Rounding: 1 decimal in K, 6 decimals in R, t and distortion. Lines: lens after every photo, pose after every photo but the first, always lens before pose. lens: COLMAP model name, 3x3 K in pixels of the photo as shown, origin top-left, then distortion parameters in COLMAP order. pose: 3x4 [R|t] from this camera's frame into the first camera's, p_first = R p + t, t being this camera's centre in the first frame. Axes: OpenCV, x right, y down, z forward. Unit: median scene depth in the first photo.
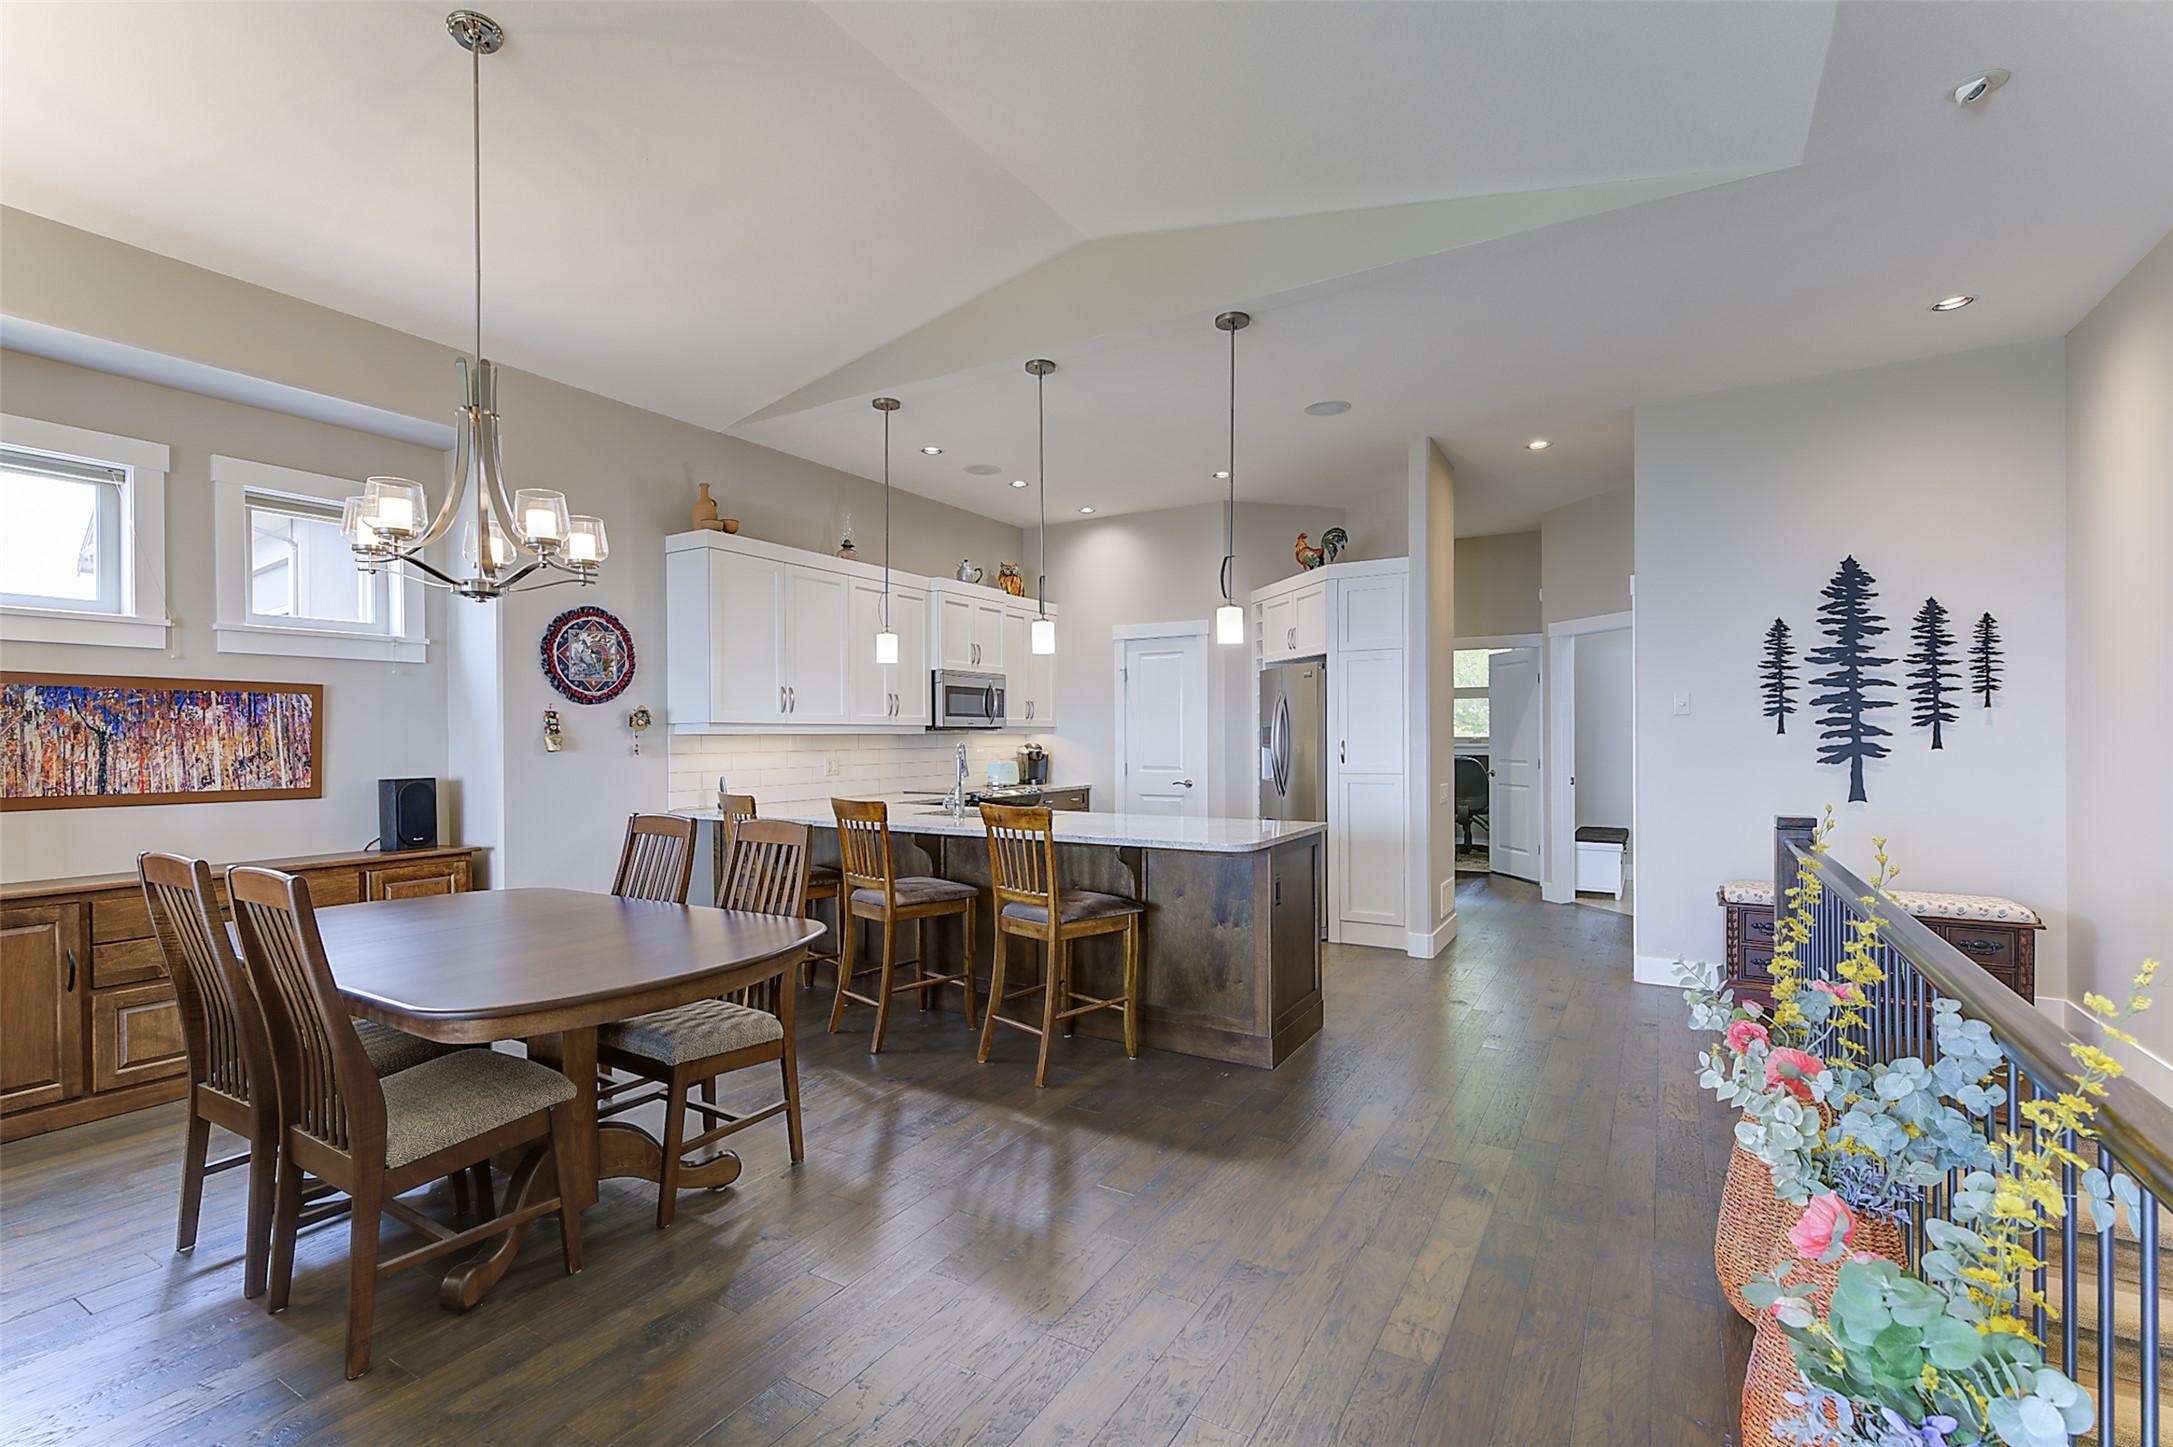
lens RADIAL K [[958.0, 0, 1080.2], [0, 958.0, 746.9], [0, 0, 1]] dist [0.001164, -0.000367]
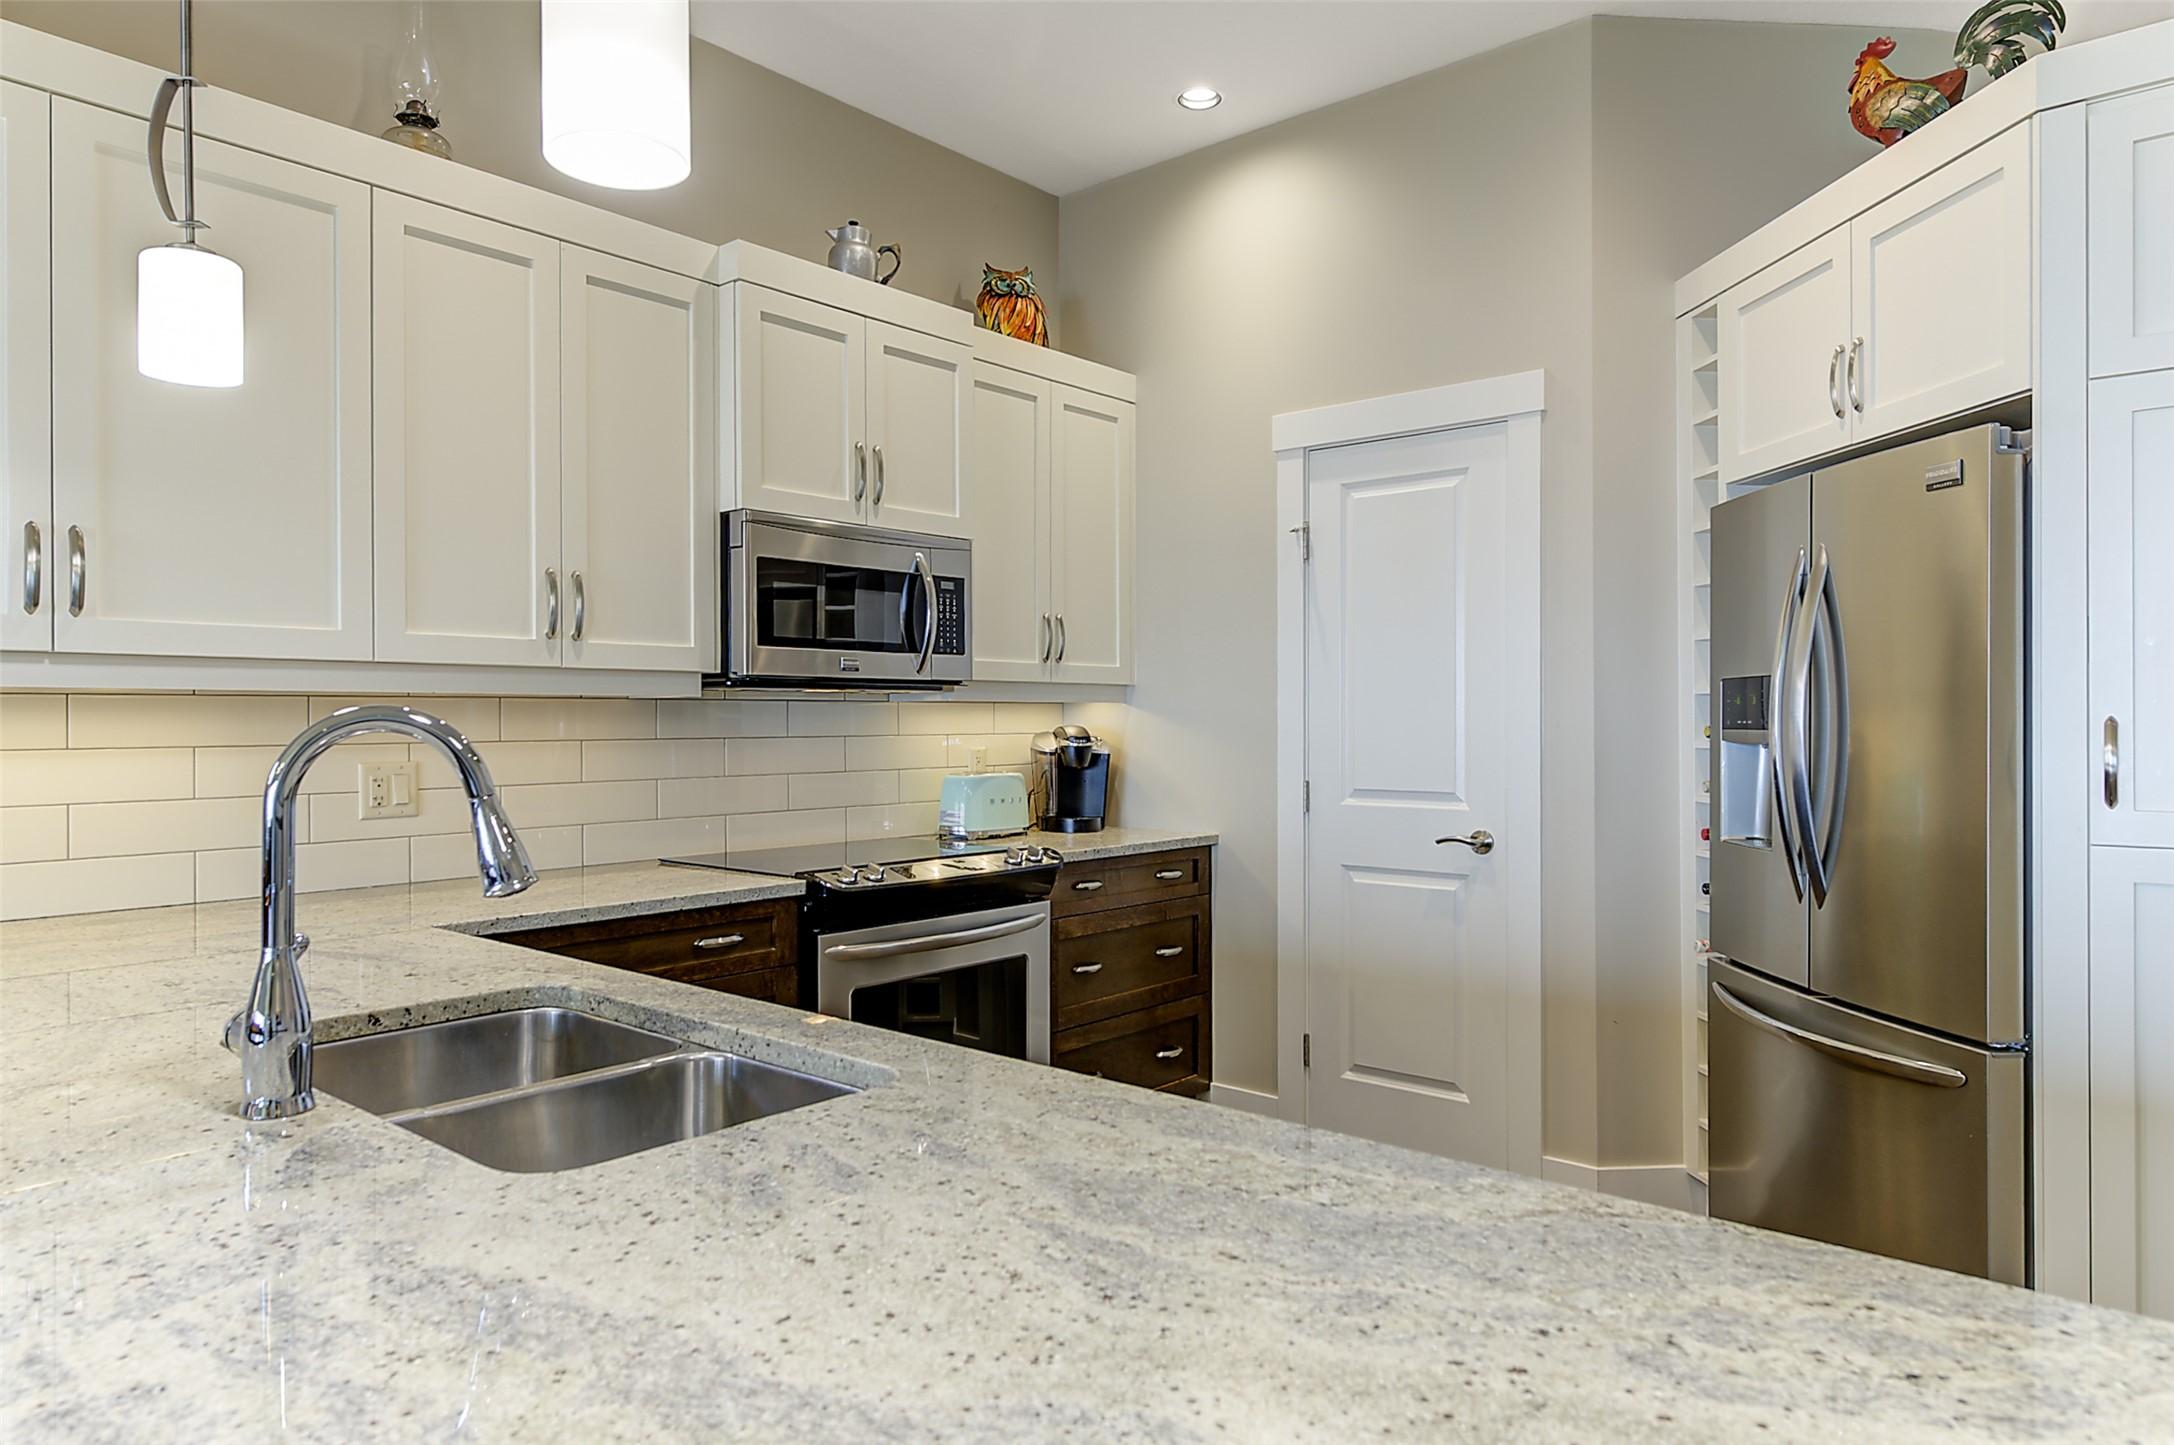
lens RADIAL K [[1341.8, 0, 1082.1], [0, 1341.8, 718.6], [0, 0, 1]] dist [0.008611, -0.002505]
pose [[0.987000, 0.002452, -0.160702, 0.071869], [-0.004262, 0.999931, -0.010921, -0.001210], [0.160664, 0.011464, 0.986943, 0.749633]]
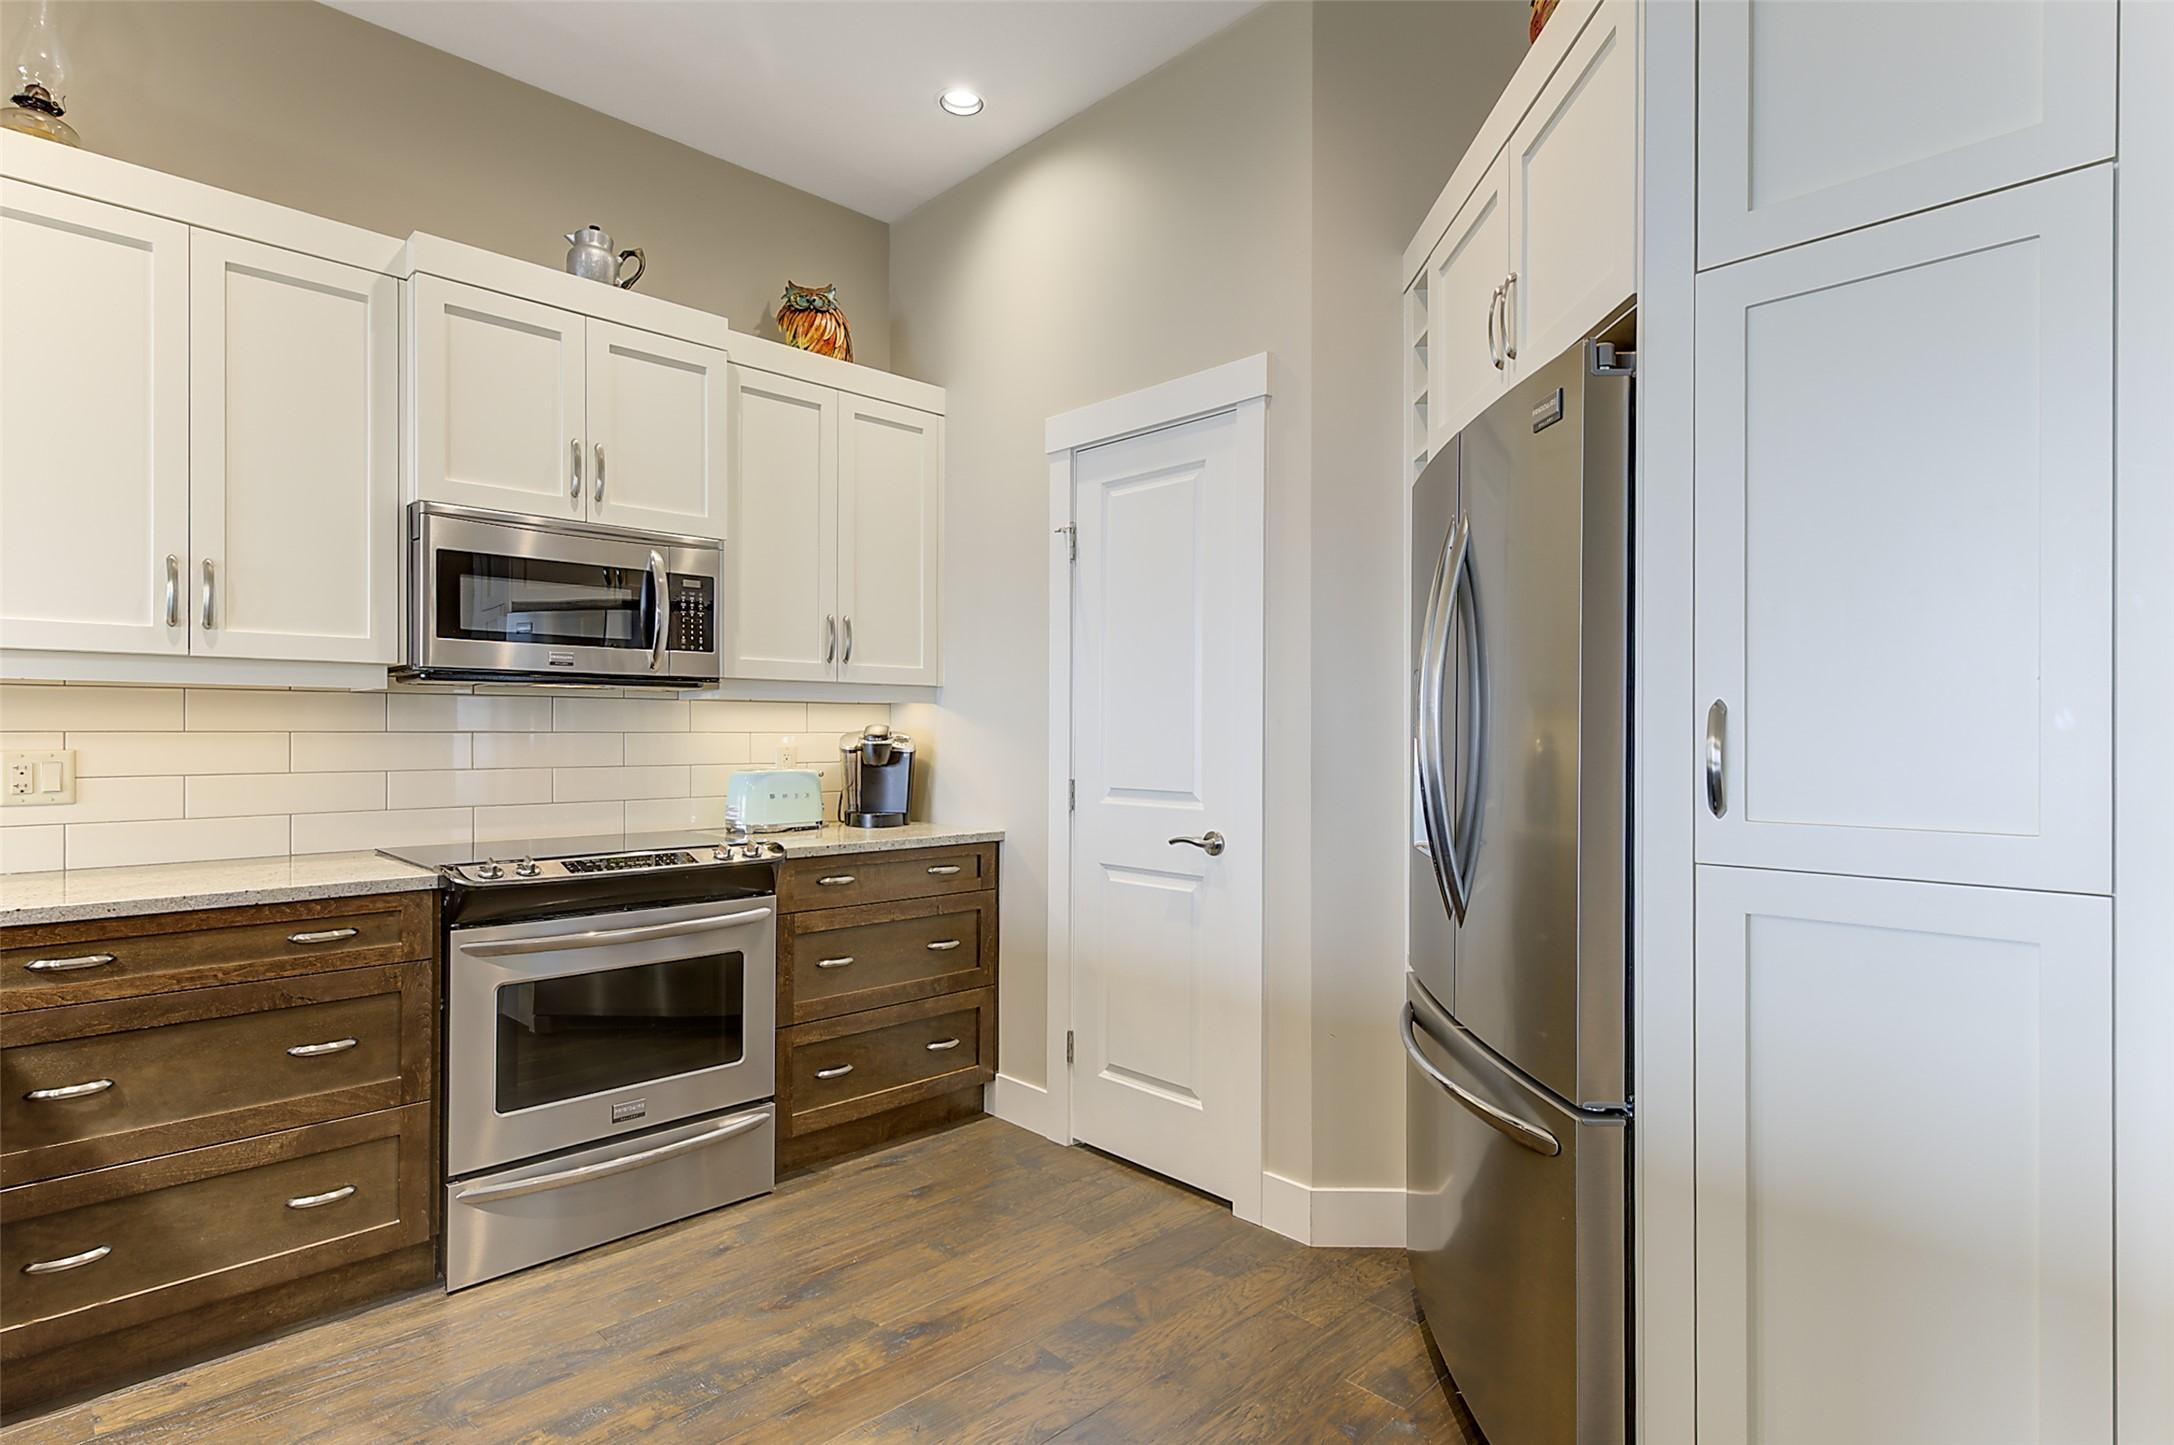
lens RADIAL K [[1078.8, 0, 1095.0], [0, 1078.8, 730.4], [0, 0, 1]] dist [0.003375, -0.000885]
pose [[0.969407, 0.008062, -0.245325, 0.254033], [-0.011147, 0.999875, -0.011188, 0.004425], [0.245204, 0.013581, 0.969376, 0.942289]]
